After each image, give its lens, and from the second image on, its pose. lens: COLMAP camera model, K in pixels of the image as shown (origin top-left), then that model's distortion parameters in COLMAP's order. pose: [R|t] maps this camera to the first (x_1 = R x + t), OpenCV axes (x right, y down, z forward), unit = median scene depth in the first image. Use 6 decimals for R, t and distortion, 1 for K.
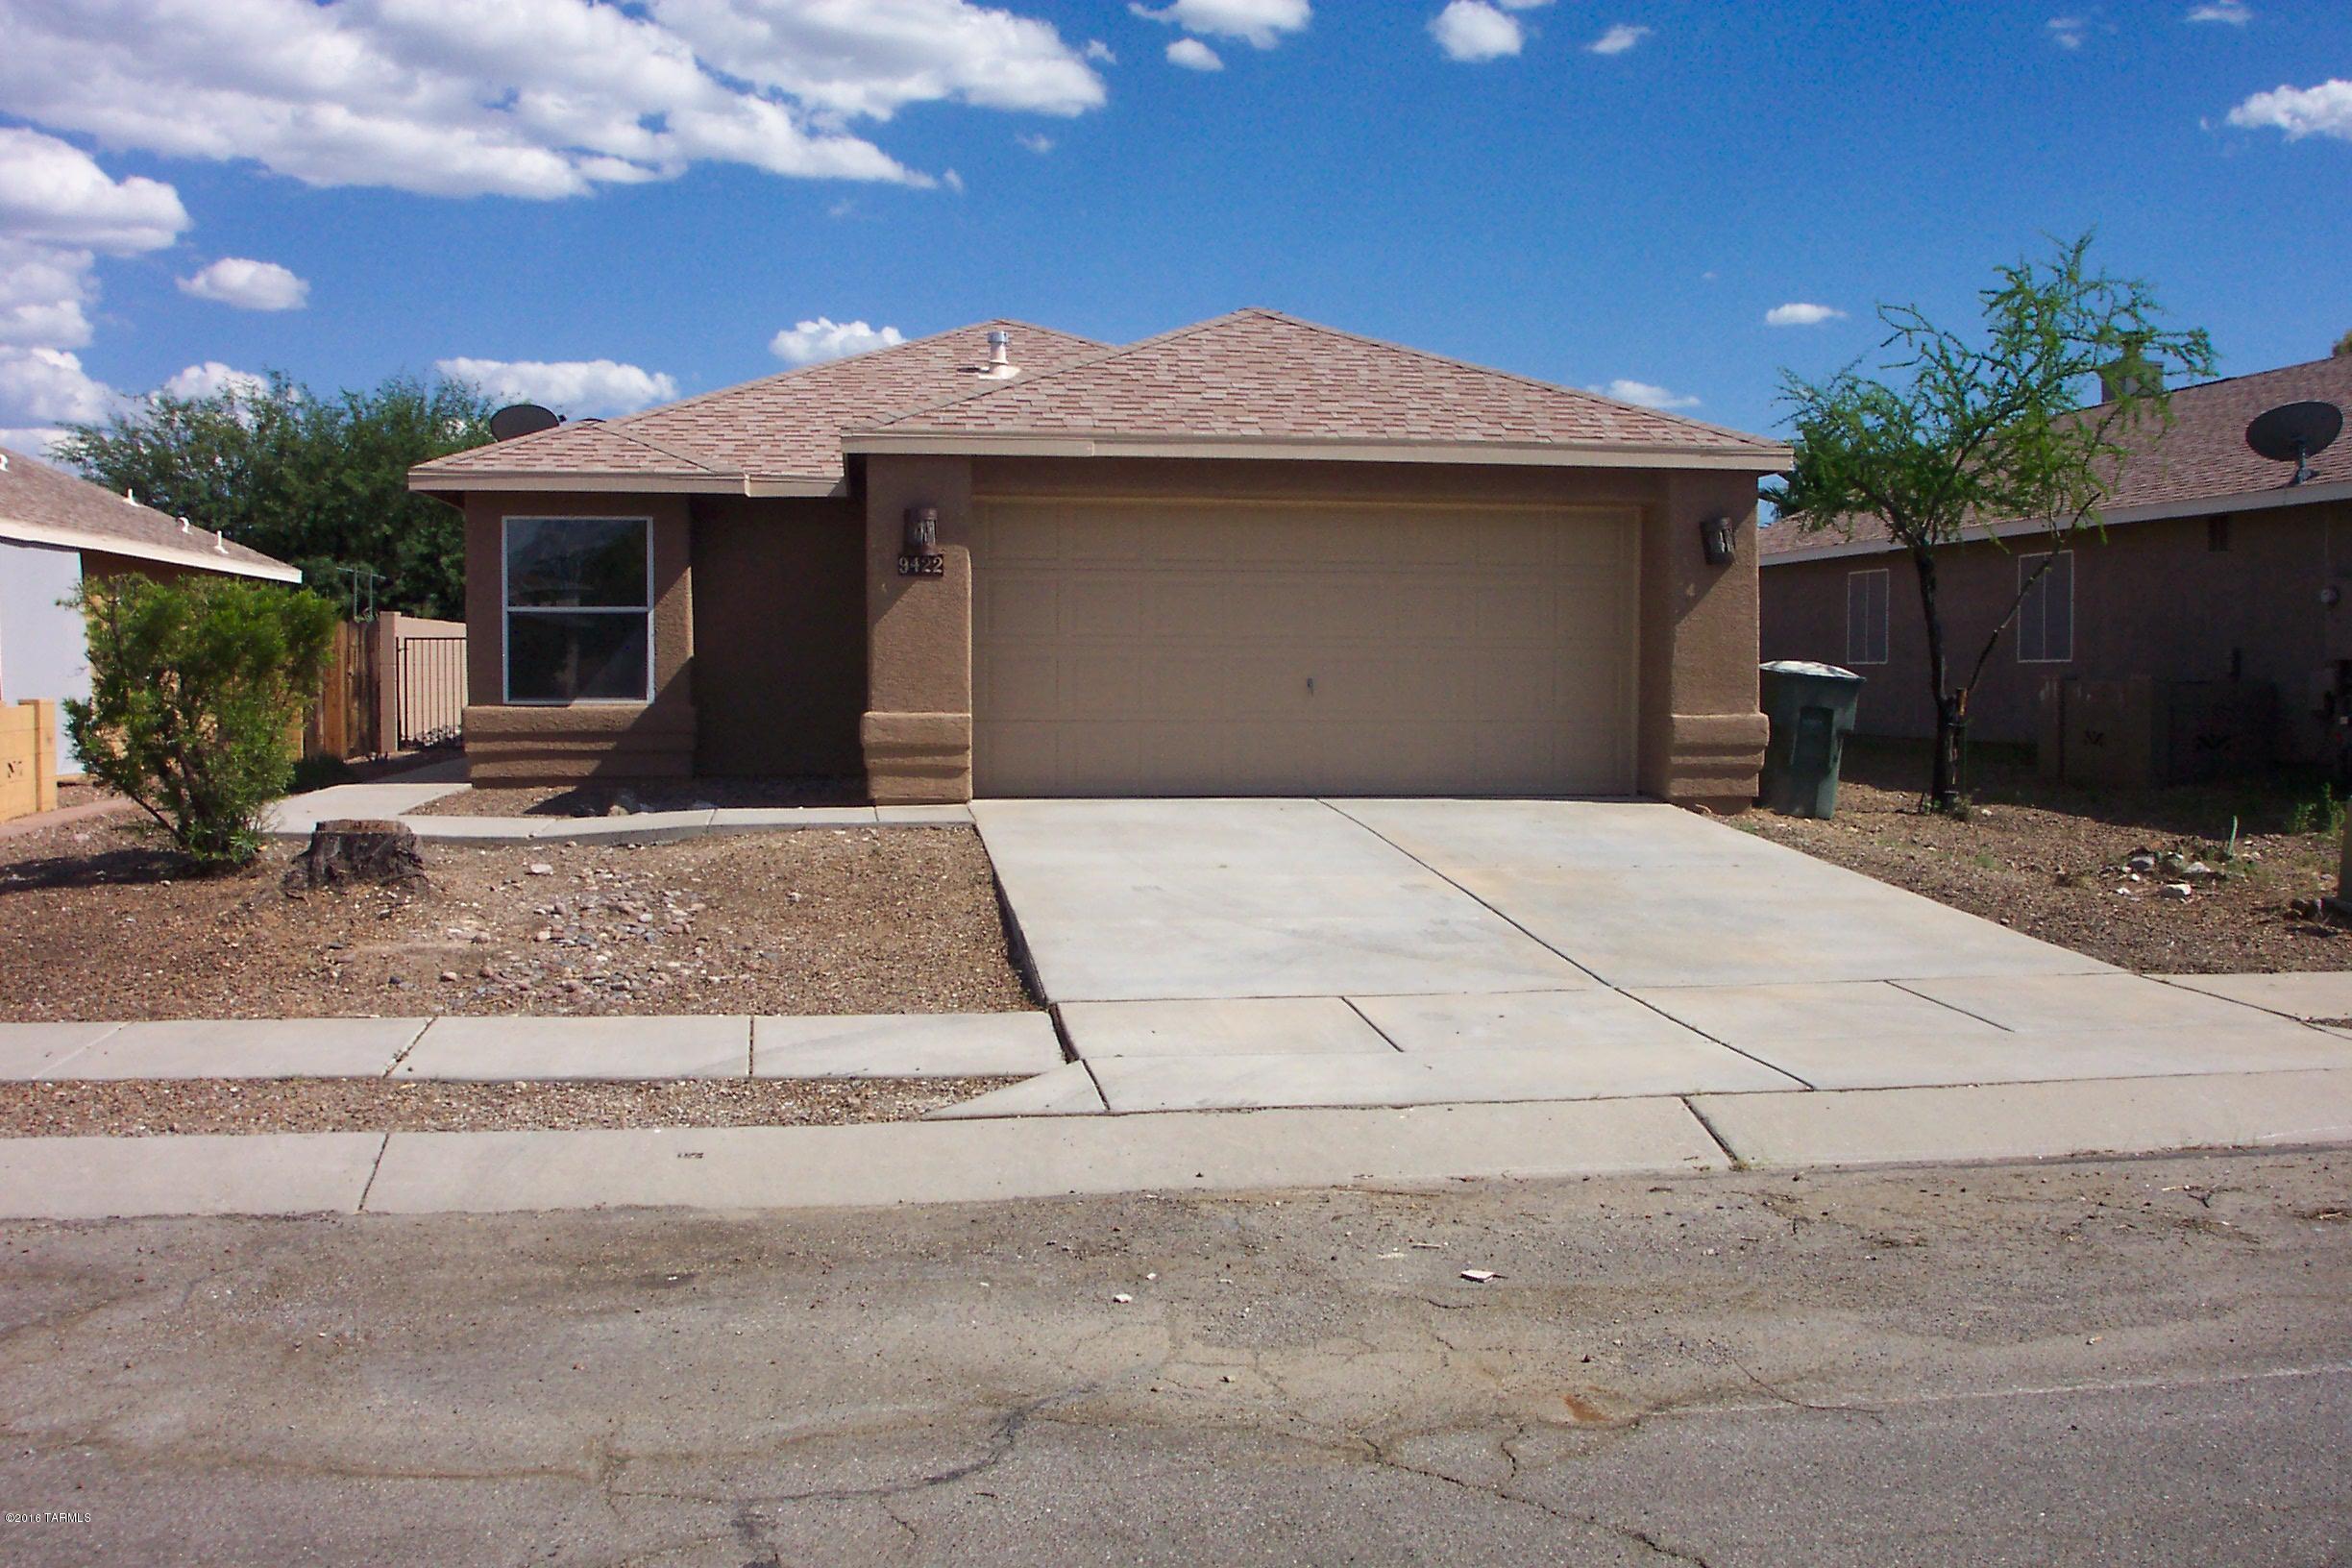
lens RADIAL K [[2332.0, 0, 1170.0], [0, 2332.0, 803.6], [0, 0, 1]] dist [-0.125749, 0.017472]
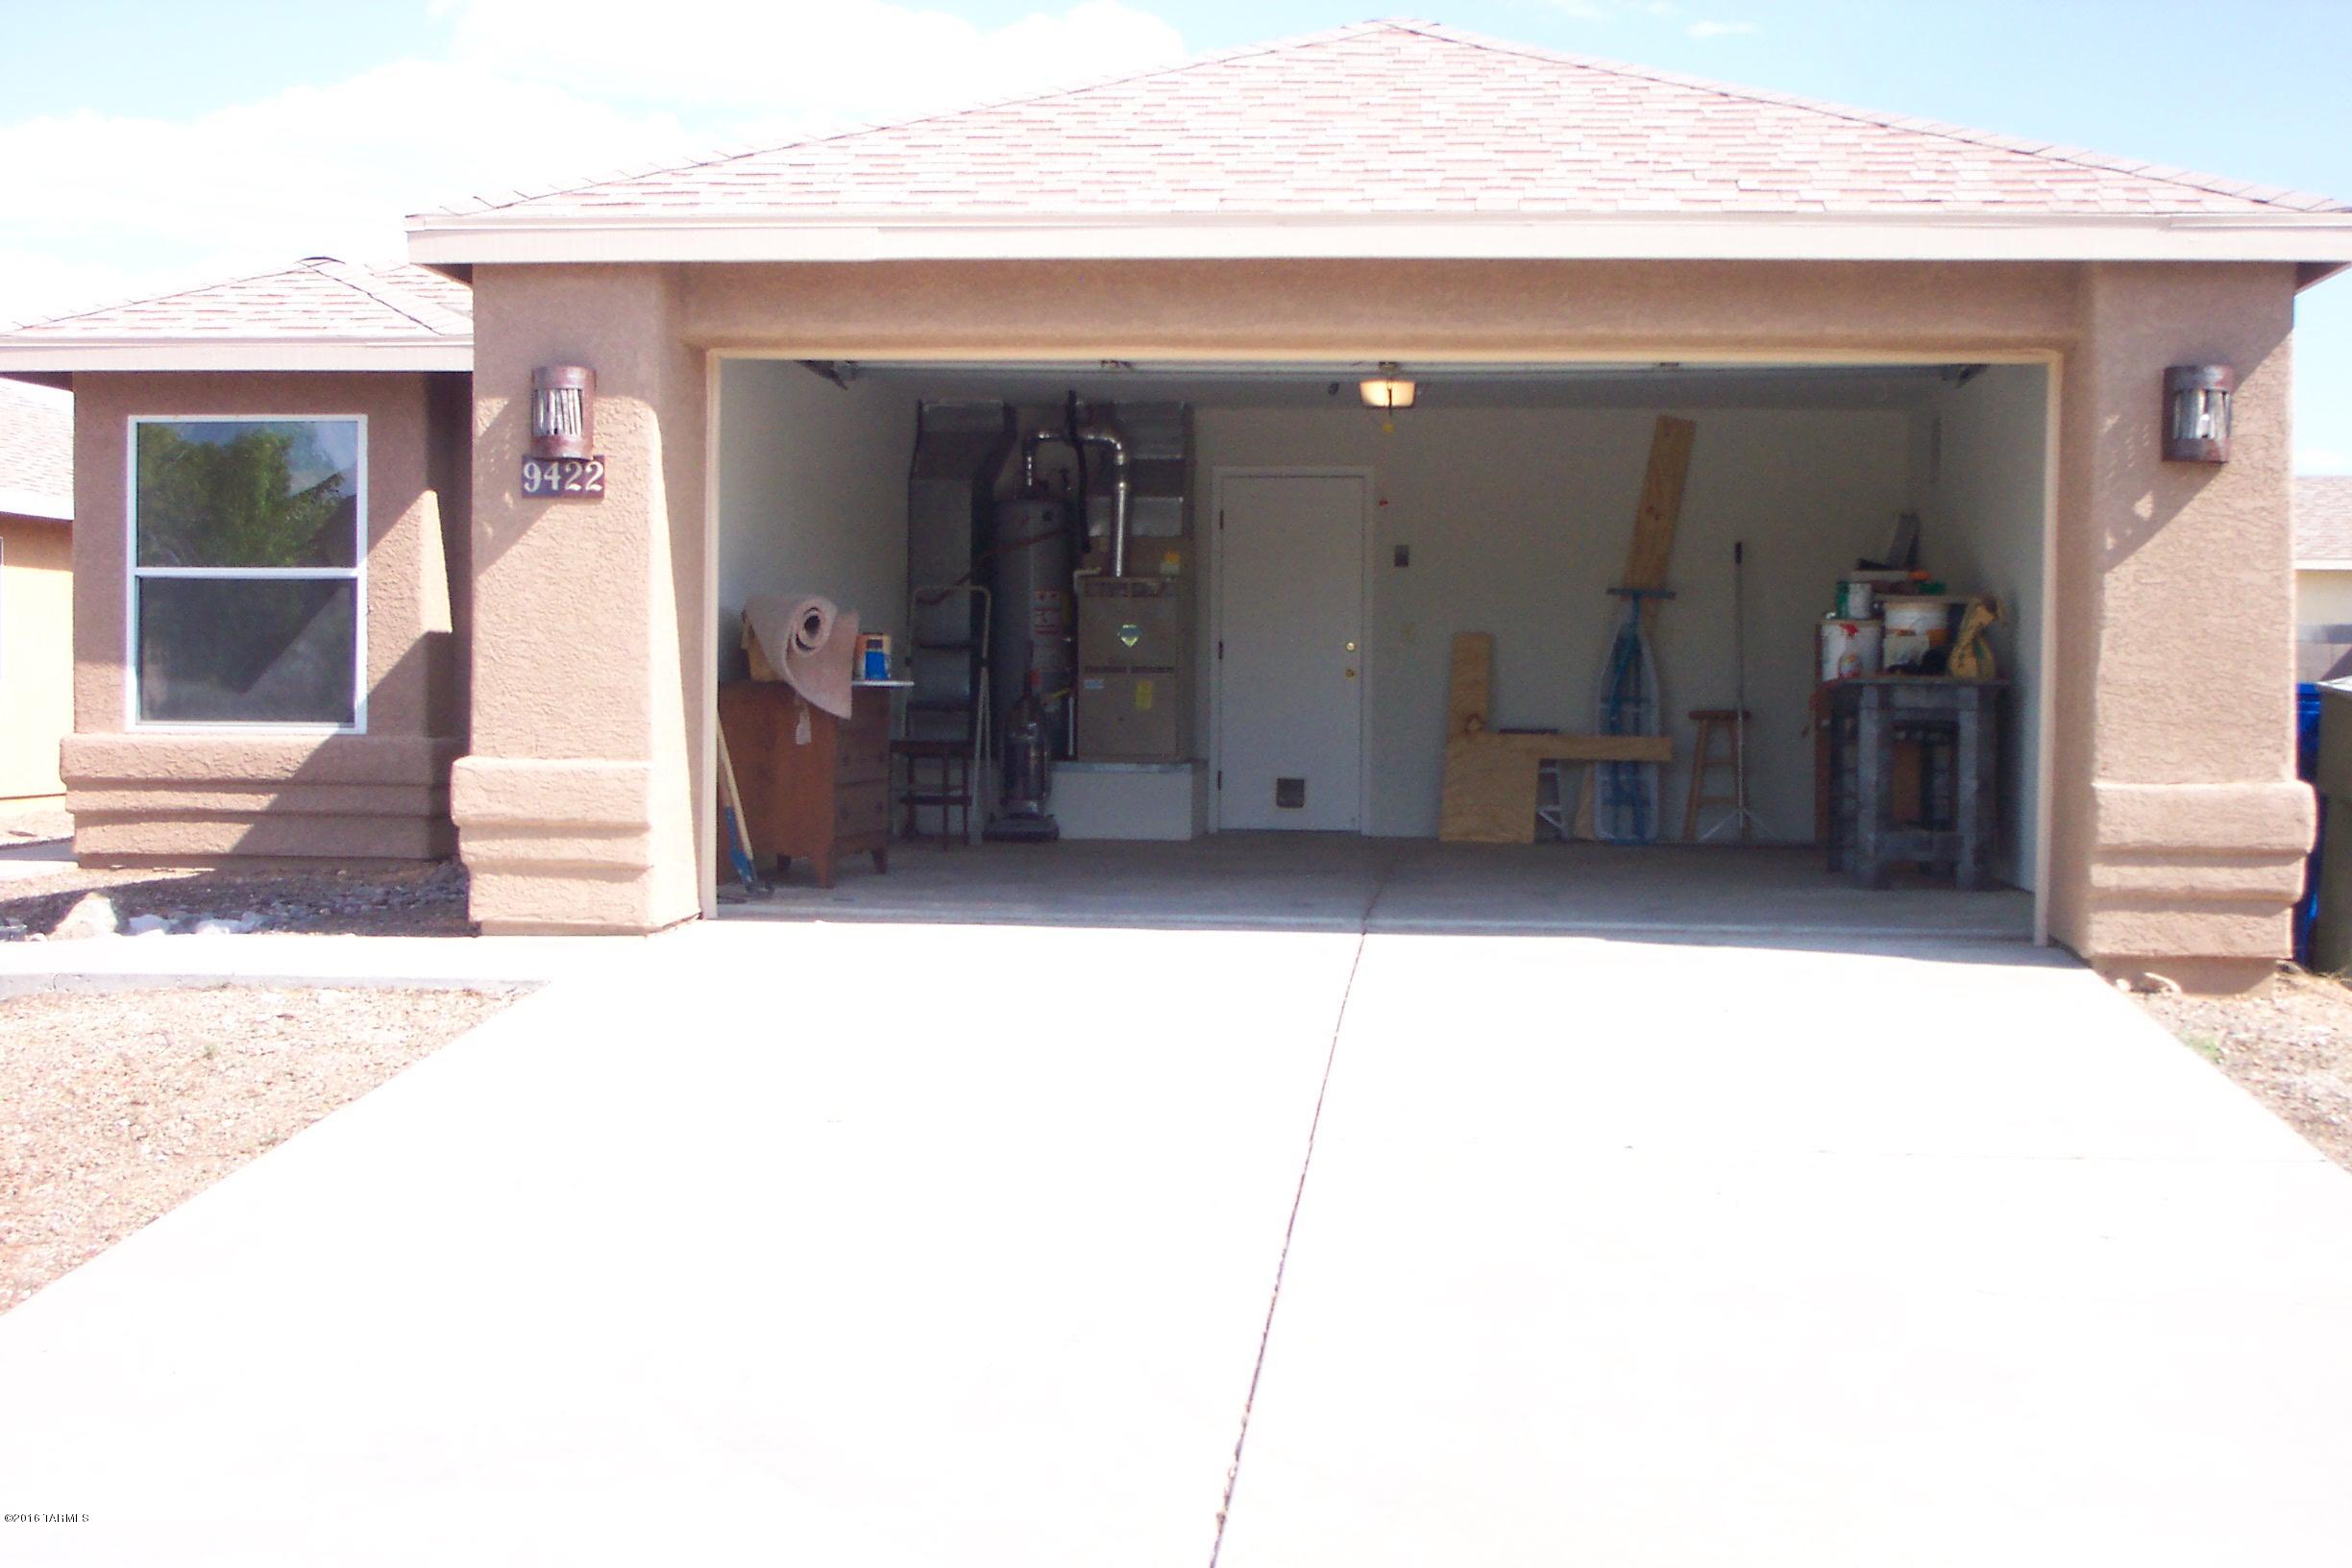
lens RADIAL K [[2909.4, 0, 1219.6], [0, 2909.4, 785.8], [0, 0, 1]] dist [-0.044373, -0.065877]
pose [[0.973693, 0.015078, -0.227366, 0.176622], [-0.020538, 0.999554, -0.021666, -0.021002], [0.226938, 0.025765, 0.973568, 0.381888]]
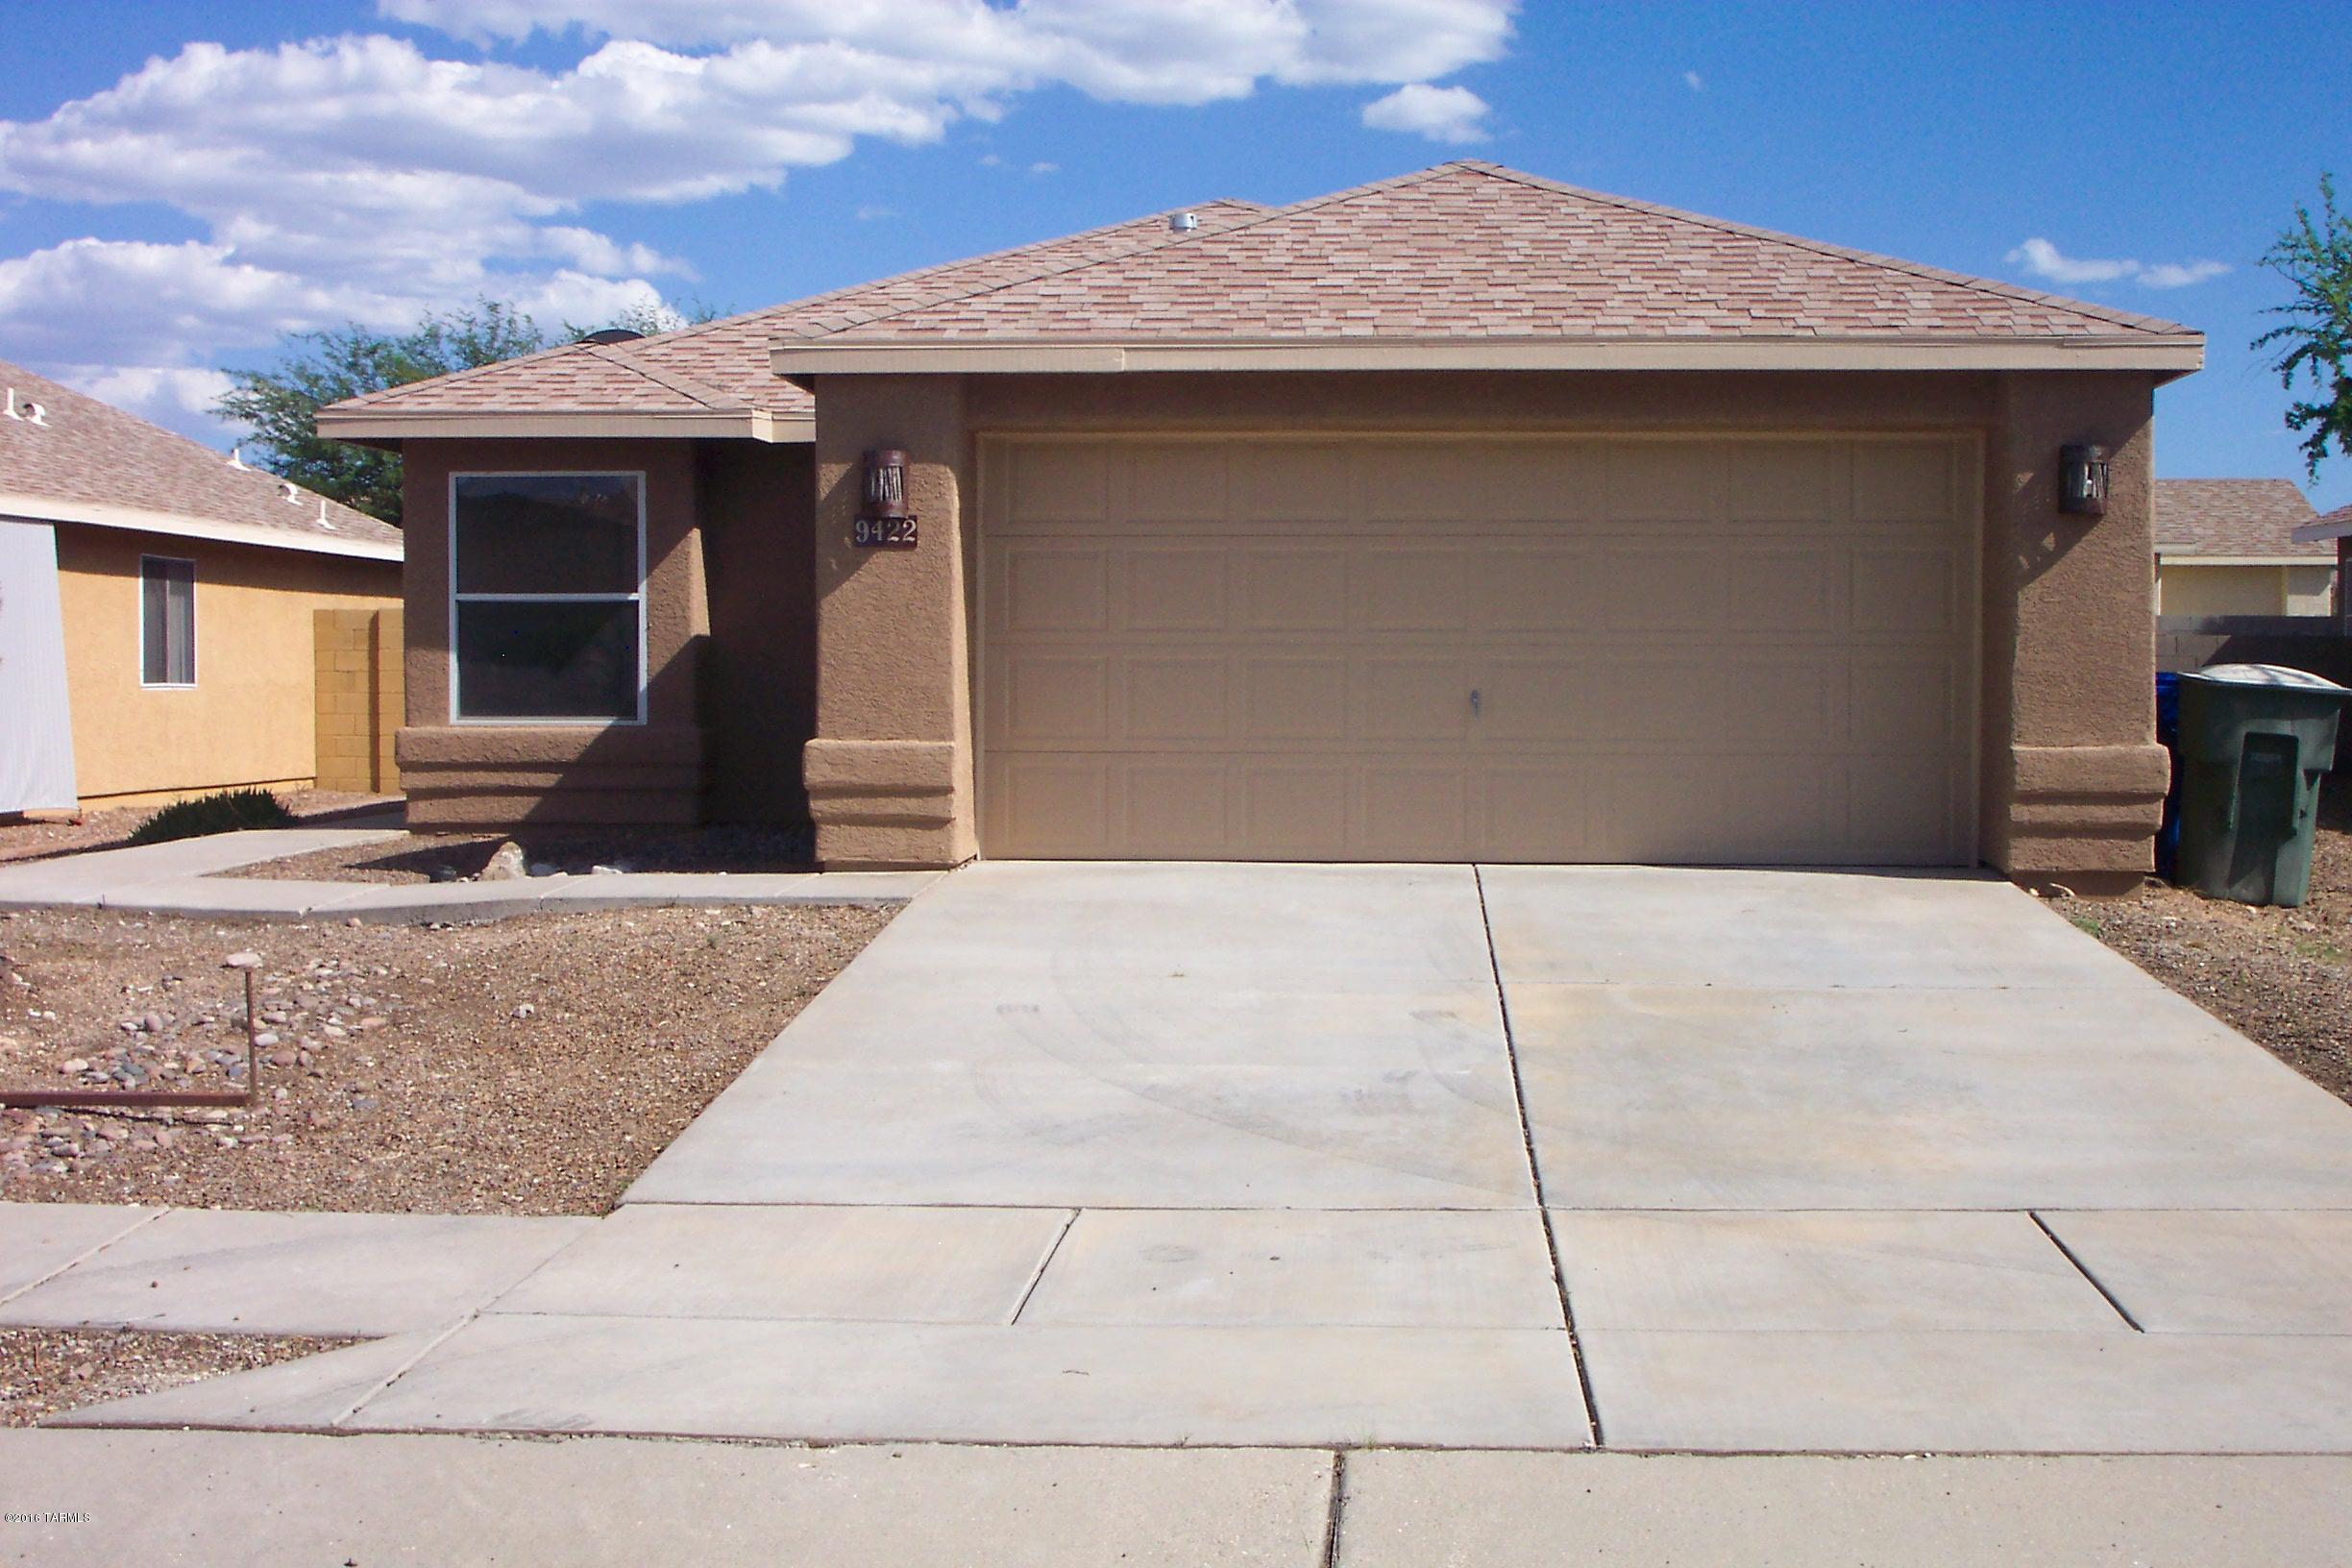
lens RADIAL K [[2909.4, 0, 1219.6], [0, 2909.4, 785.8], [0, 0, 1]] dist [-0.044373, -0.065877]
pose [[0.979606, 0.006139, -0.200832, 0.161330], [-0.010124, 0.999772, -0.018824, -0.009265], [0.200671, 0.020474, 0.979445, 0.150946]]
